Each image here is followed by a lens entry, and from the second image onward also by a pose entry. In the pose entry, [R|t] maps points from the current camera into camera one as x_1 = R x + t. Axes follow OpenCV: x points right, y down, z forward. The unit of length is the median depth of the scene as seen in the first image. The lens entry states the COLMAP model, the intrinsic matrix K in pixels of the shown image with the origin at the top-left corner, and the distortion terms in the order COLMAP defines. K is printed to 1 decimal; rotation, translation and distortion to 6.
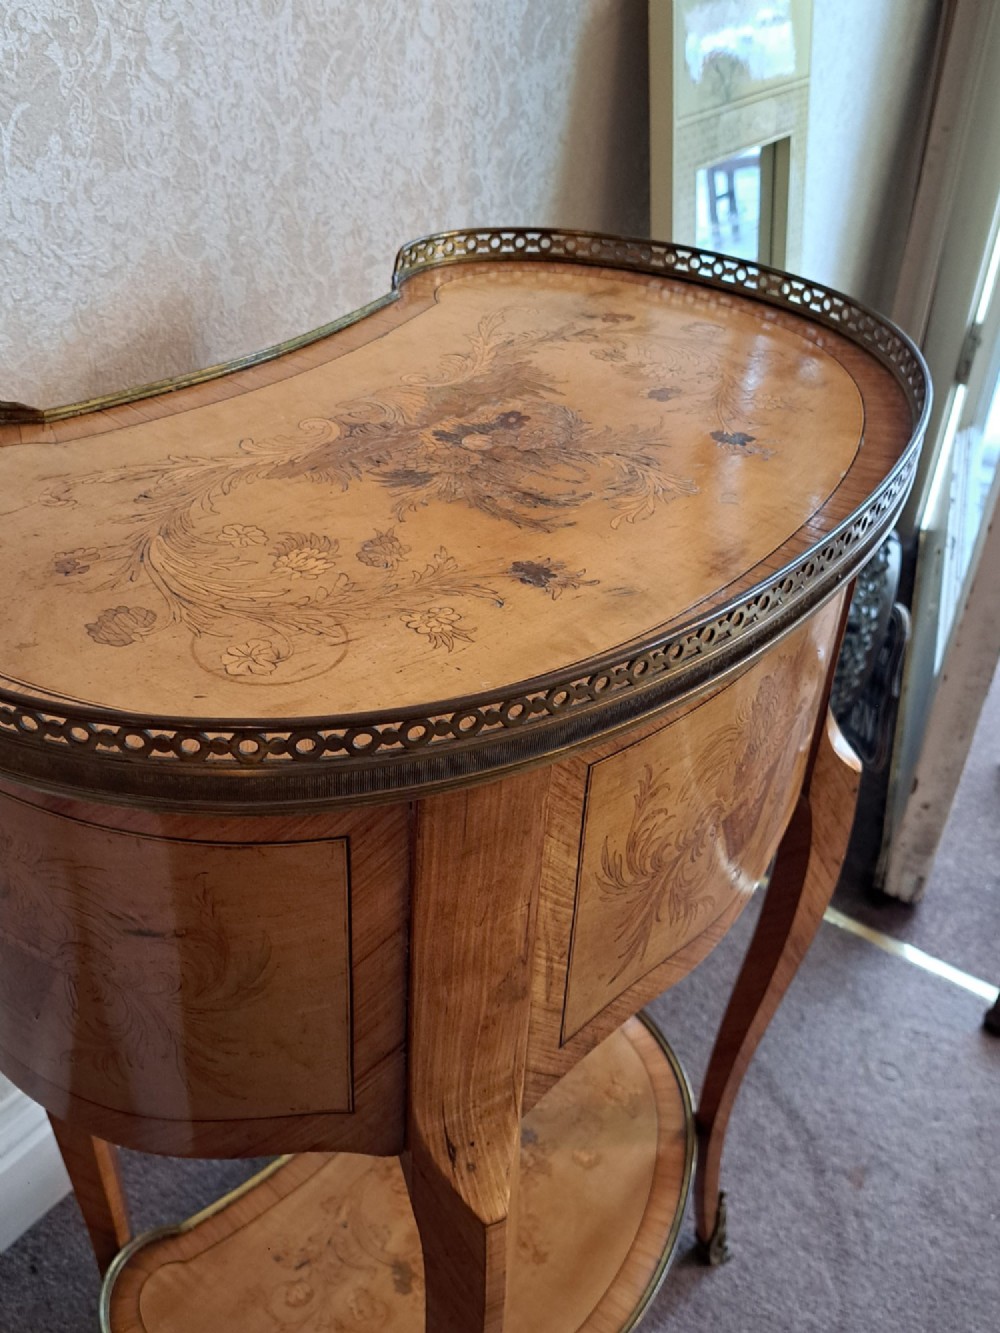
lens RADIAL K [[1262.3, 0, 493.7], [0, 1262.3, 663.8], [0, 0, 1]] dist [0.032870, 0.000000]
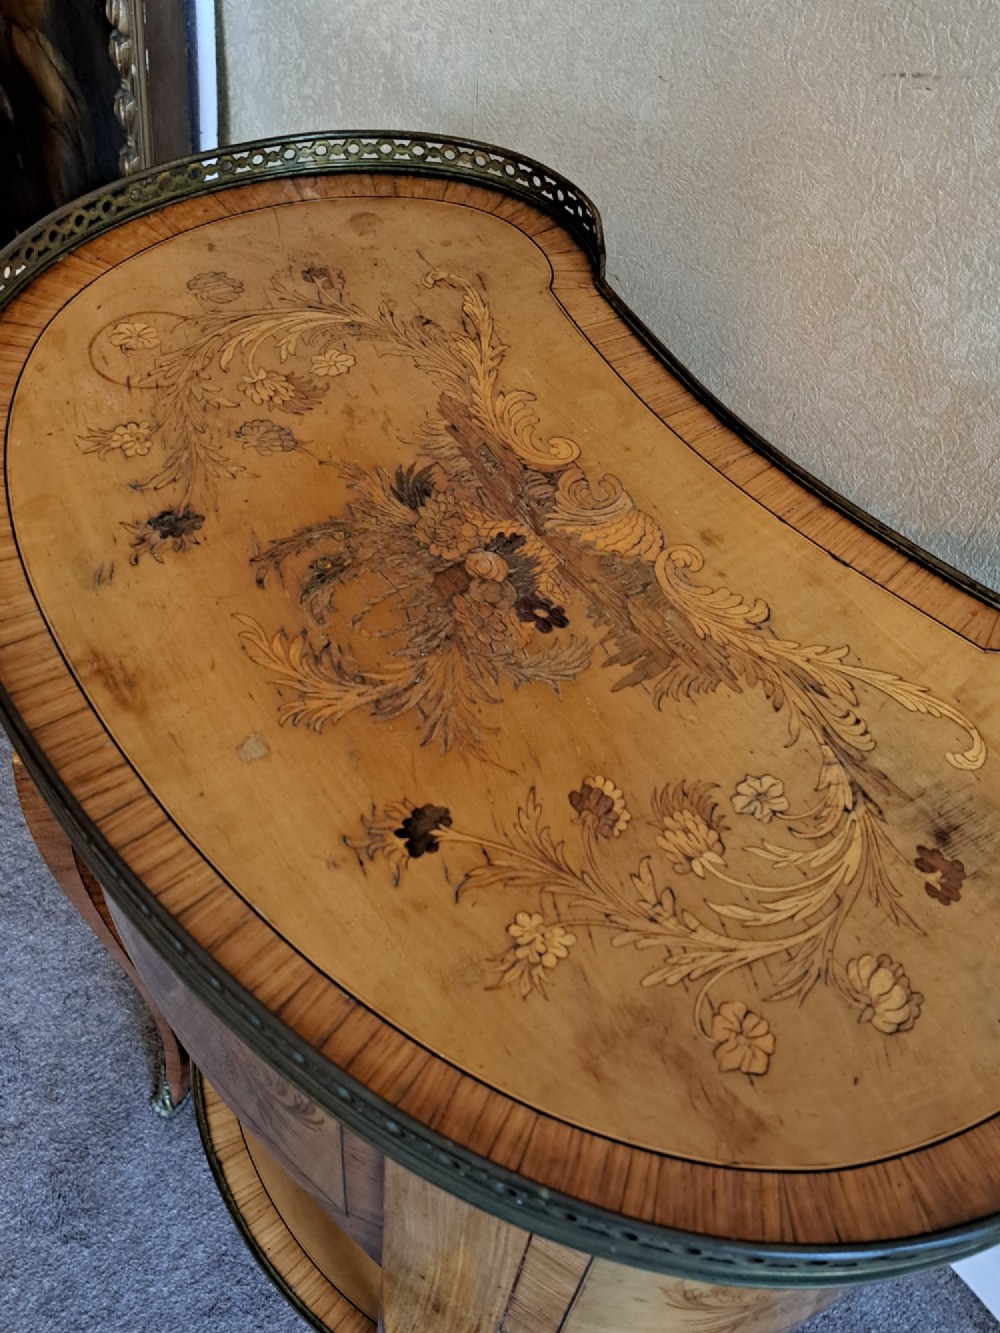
lens RADIAL K [[1262.3, 0, 521.1], [0, 1262.3, 655.2], [0, 0, 1]] dist [0.032870, 0.000000]
pose [[-0.283178, 0.691766, -0.664282, 0.473635], [-0.613828, 0.401459, 0.679739, -0.601185], [0.736902, 0.600242, 0.310941, 0.645407]]
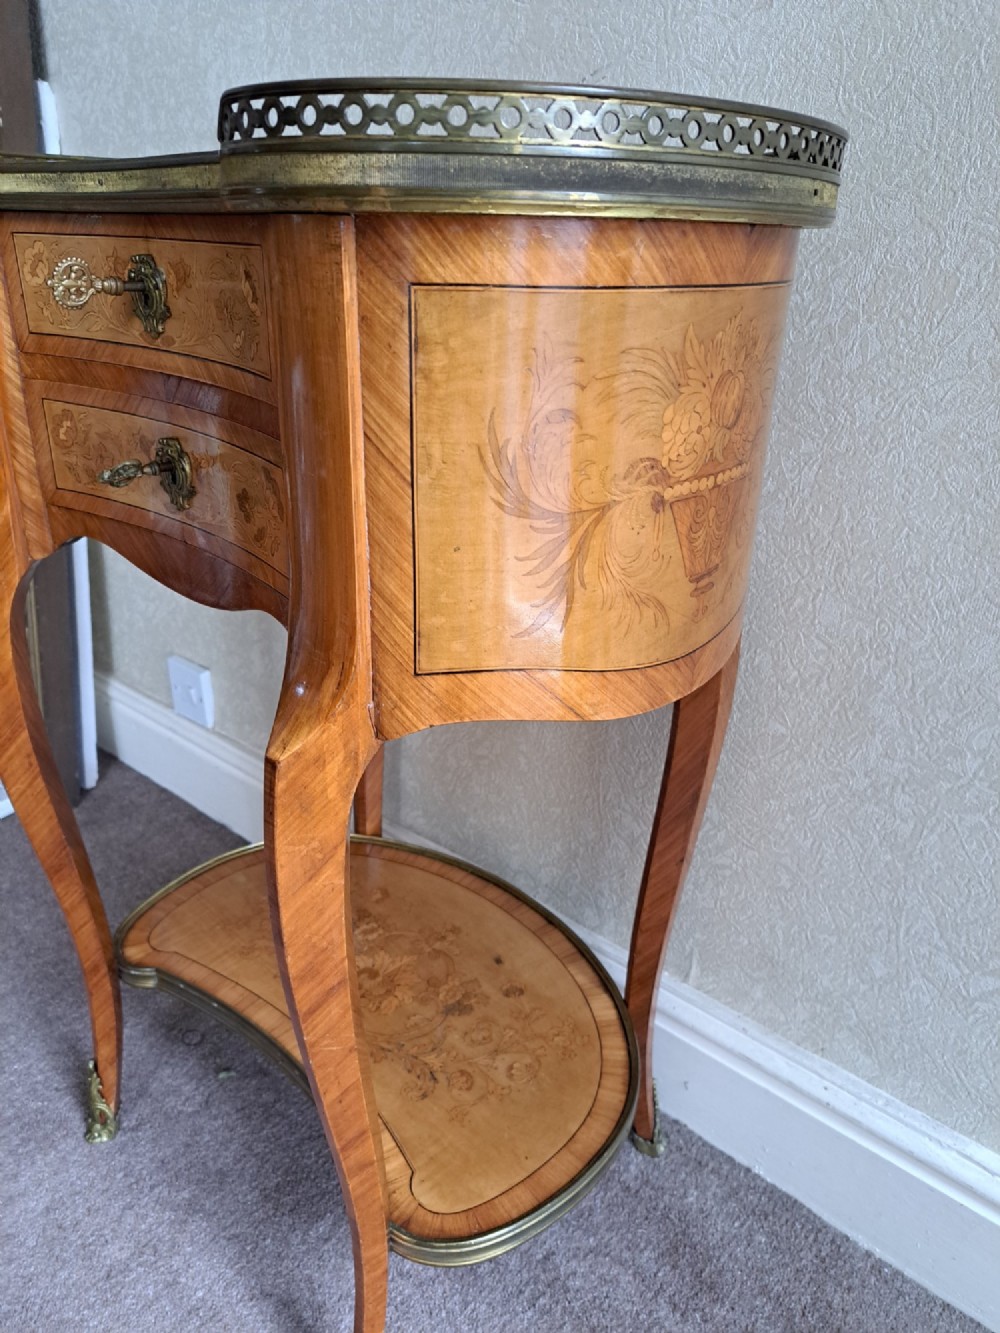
lens RADIAL K [[972.8, 0, 509.5], [0, 972.8, 673.2], [0, 0, 1]] dist [0.036540, -0.035662]
pose [[-0.076151, 0.369972, -0.925917, 0.595772], [-0.590233, 0.731711, 0.340915, -0.195818], [0.803633, 0.572468, 0.162649, 0.981135]]
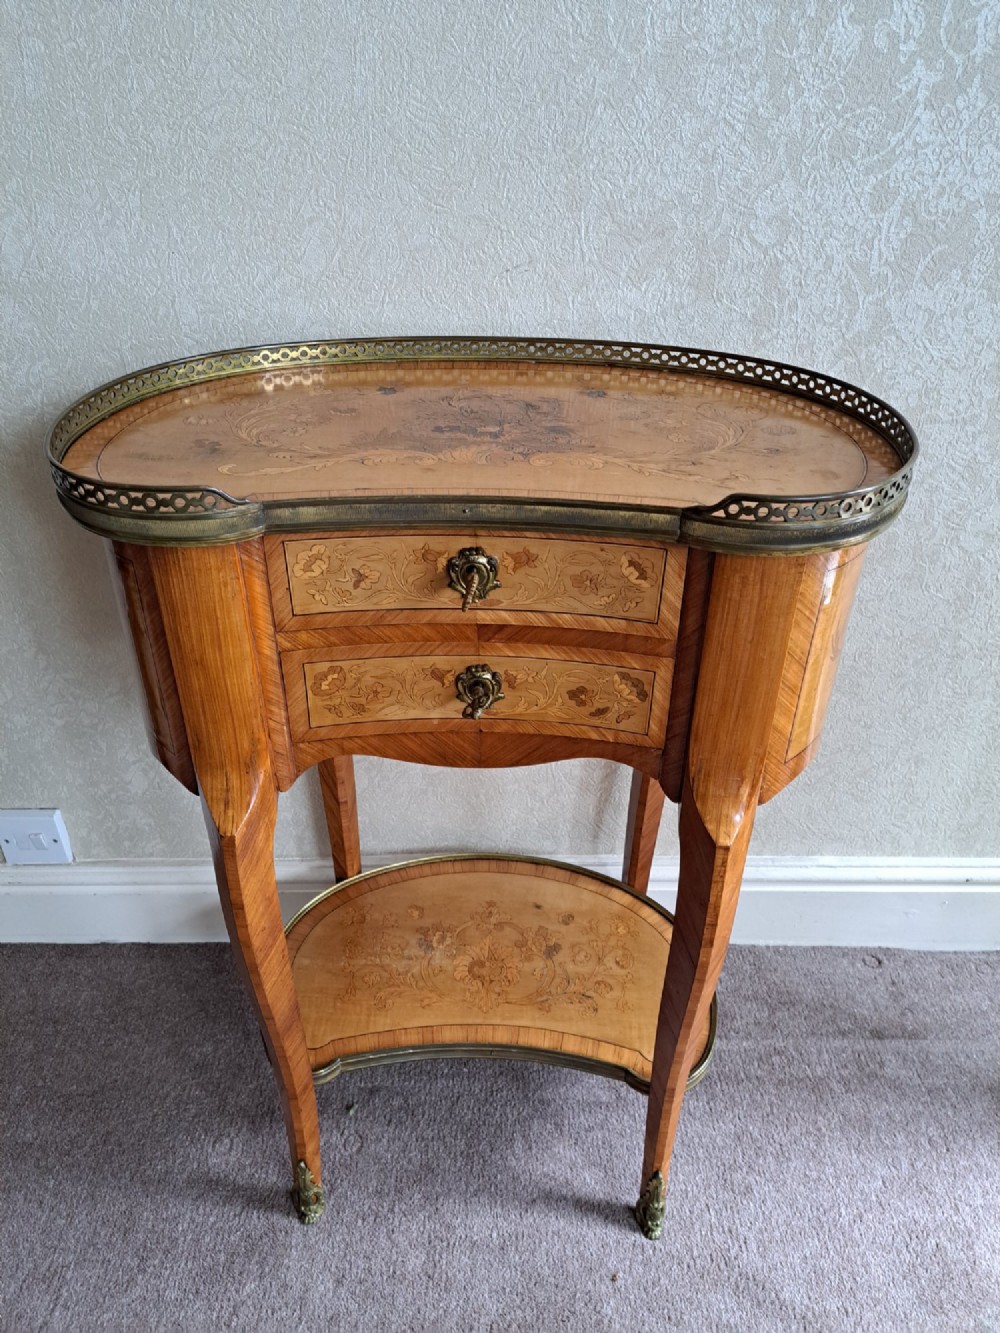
lens RADIAL K [[972.8, 0, 499.7], [0, 972.8, 678.0], [0, 0, 1]] dist [0.036540, -0.035662]
pose [[0.599746, 0.402478, -0.691605, 0.542099], [-0.441608, 0.887239, 0.133373, -0.049886], [0.667298, 0.225428, 0.709856, 0.147702]]
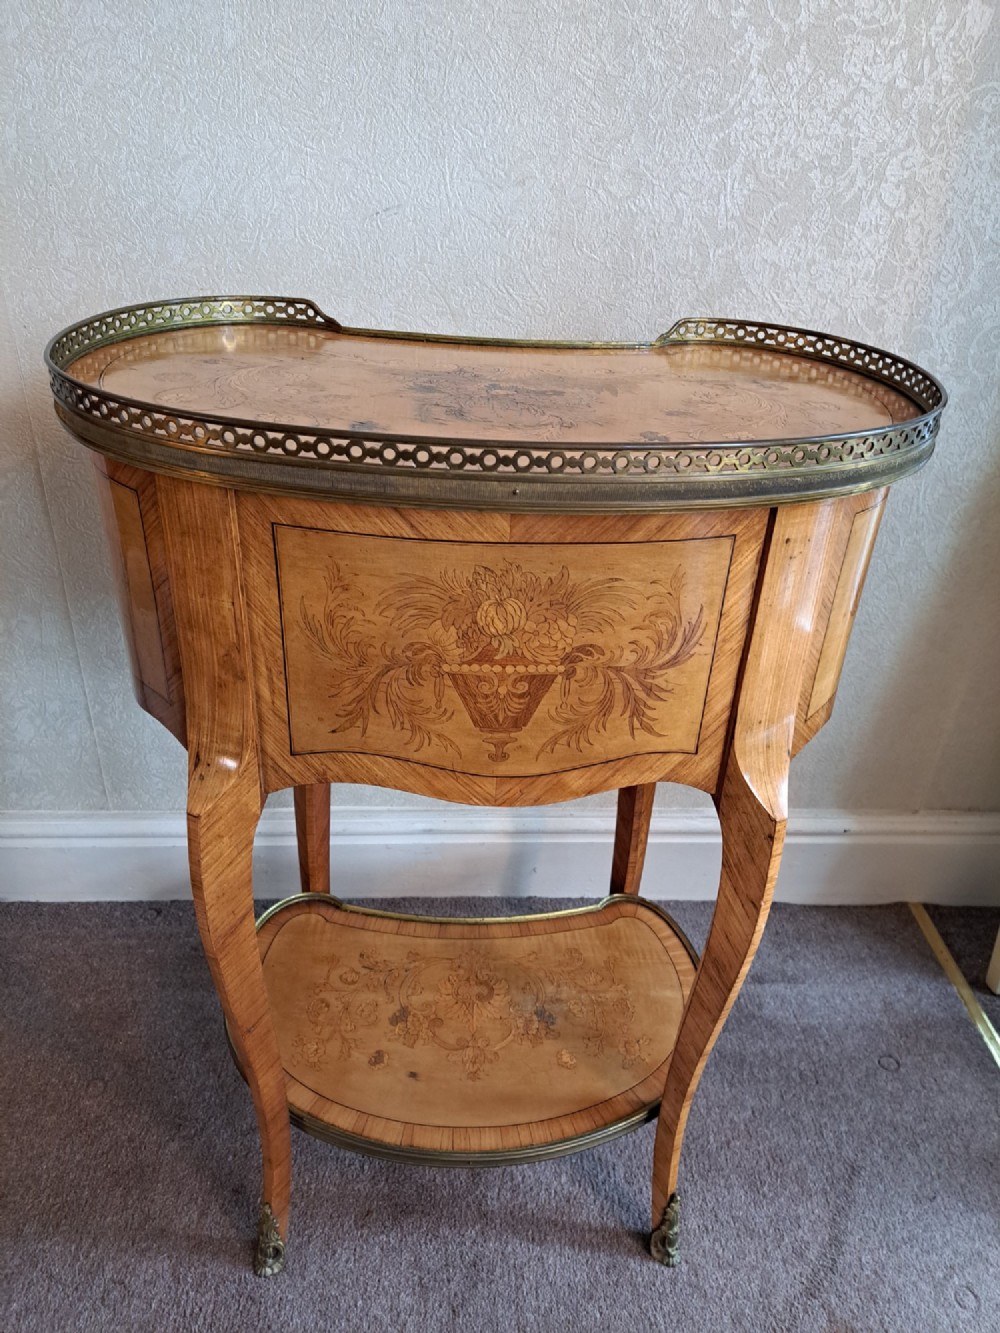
lens RADIAL K [[972.8, 0, 516.1], [0, 972.8, 670.0], [0, 0, 1]] dist [0.036540, -0.035662]
pose [[0.632790, 0.374454, -0.677762, 0.700675], [-0.451772, 0.889415, 0.069594, 0.015012], [0.628871, 0.262155, 0.731981, 0.233489]]
